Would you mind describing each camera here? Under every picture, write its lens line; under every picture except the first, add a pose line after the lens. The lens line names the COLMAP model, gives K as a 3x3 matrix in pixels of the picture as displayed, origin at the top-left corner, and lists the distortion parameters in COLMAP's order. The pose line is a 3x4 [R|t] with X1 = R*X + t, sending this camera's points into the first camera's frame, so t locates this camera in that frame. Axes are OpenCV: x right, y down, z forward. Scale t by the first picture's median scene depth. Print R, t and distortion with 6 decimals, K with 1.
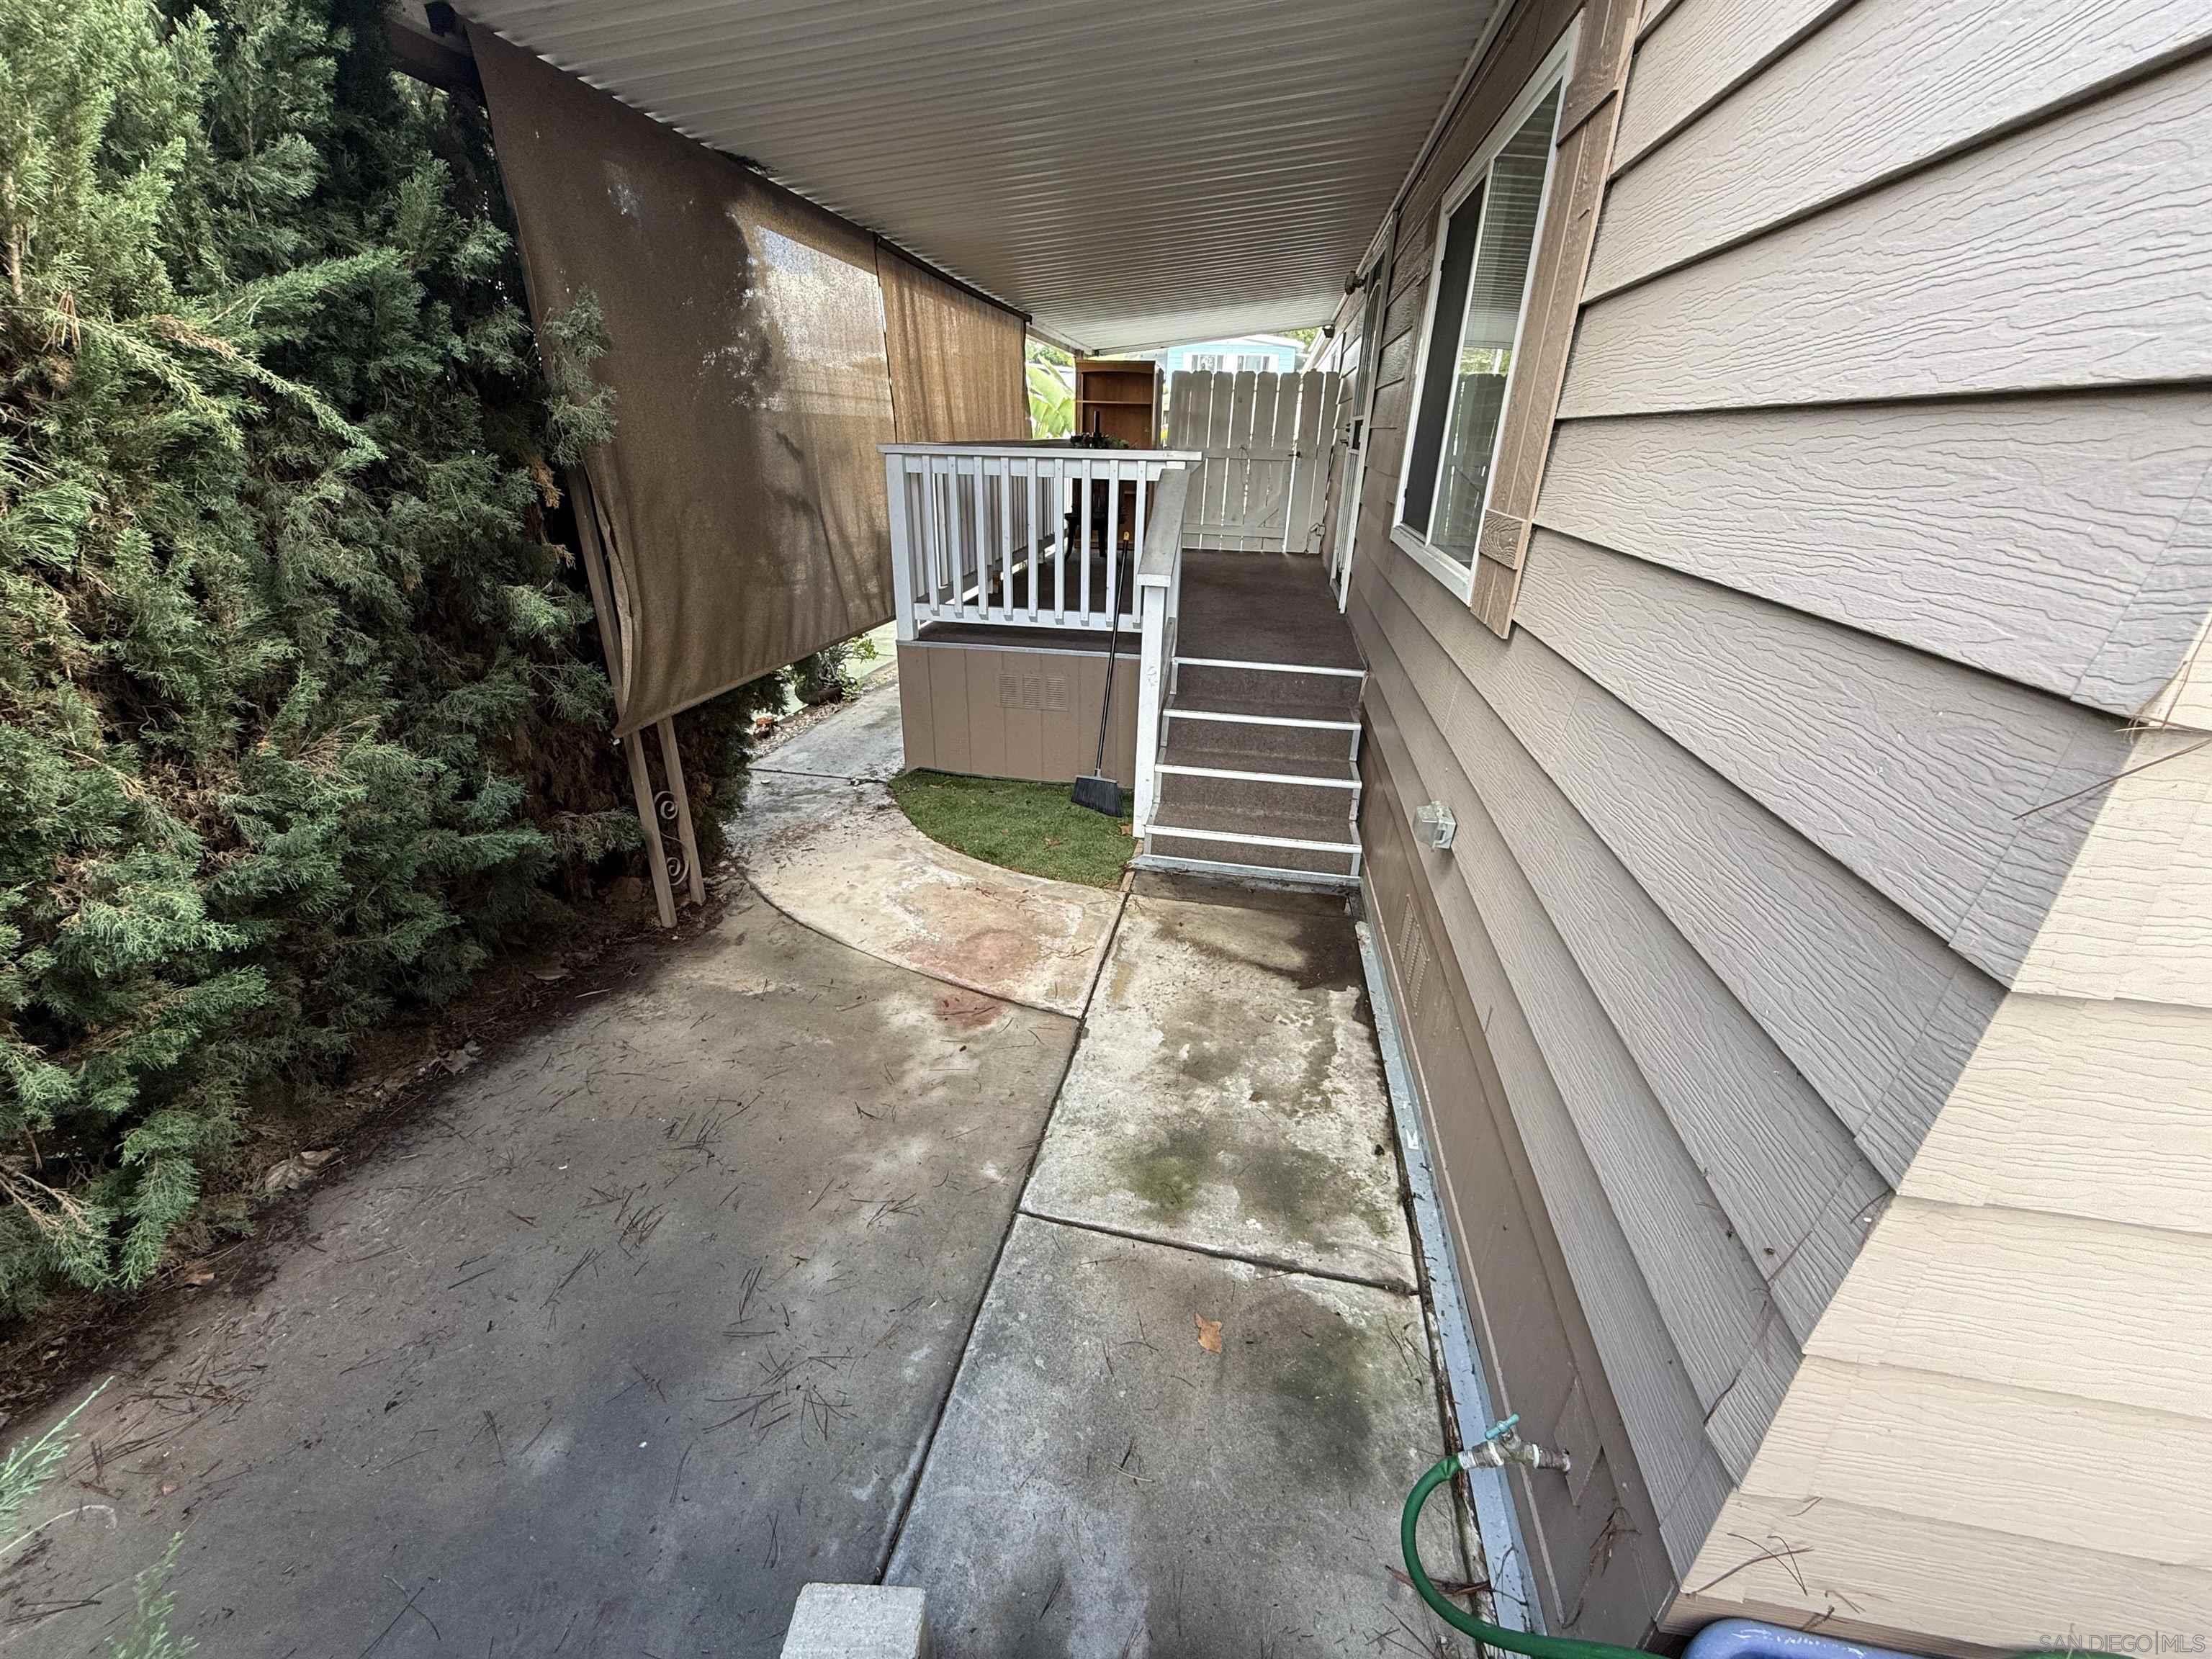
lens RADIAL K [[879.2, 0, 1106.0], [0, 879.2, 829.5], [0, 0, 1]] dist [-0.000026, -0.000001]
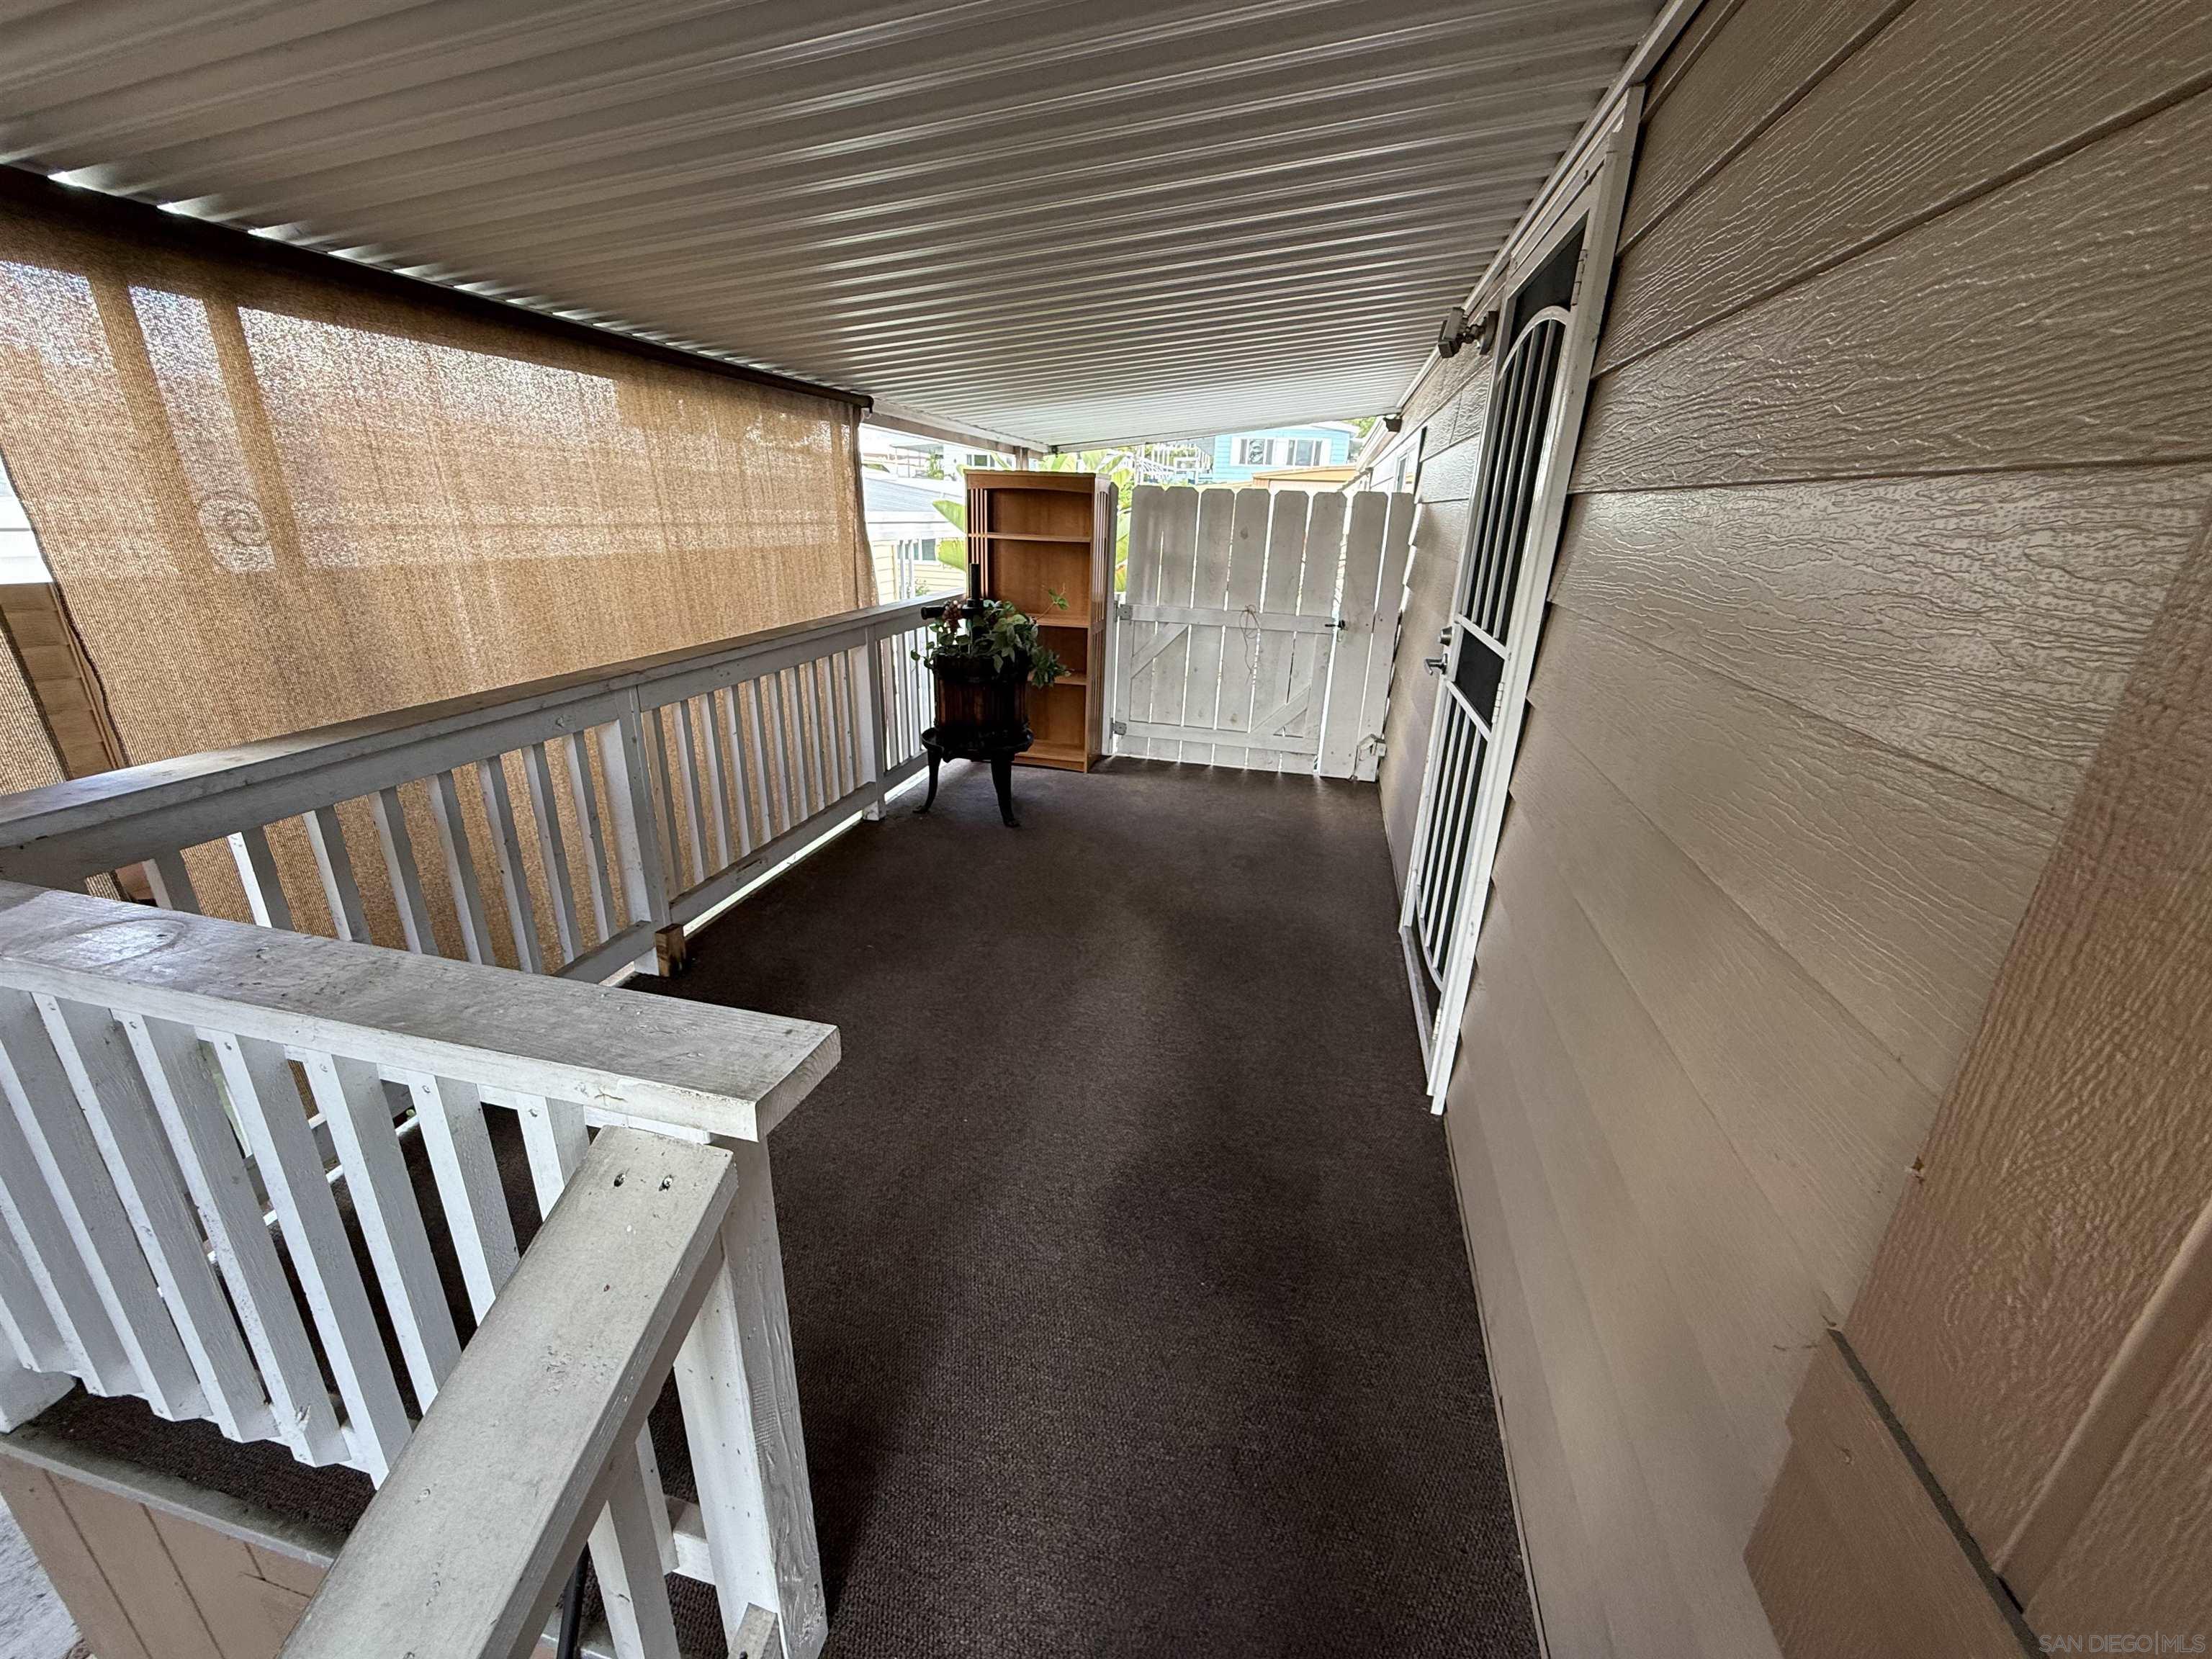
lens RADIAL K [[879.2, 0, 1106.0], [0, 879.2, 829.5], [0, 0, 1]] dist [-0.000026, -0.000001]
pose [[0.998031, 0.032985, -0.053340, 0.097370], [-0.036761, 0.996769, -0.071417, -0.241886], [0.050812, 0.073237, 0.996019, 0.413748]]
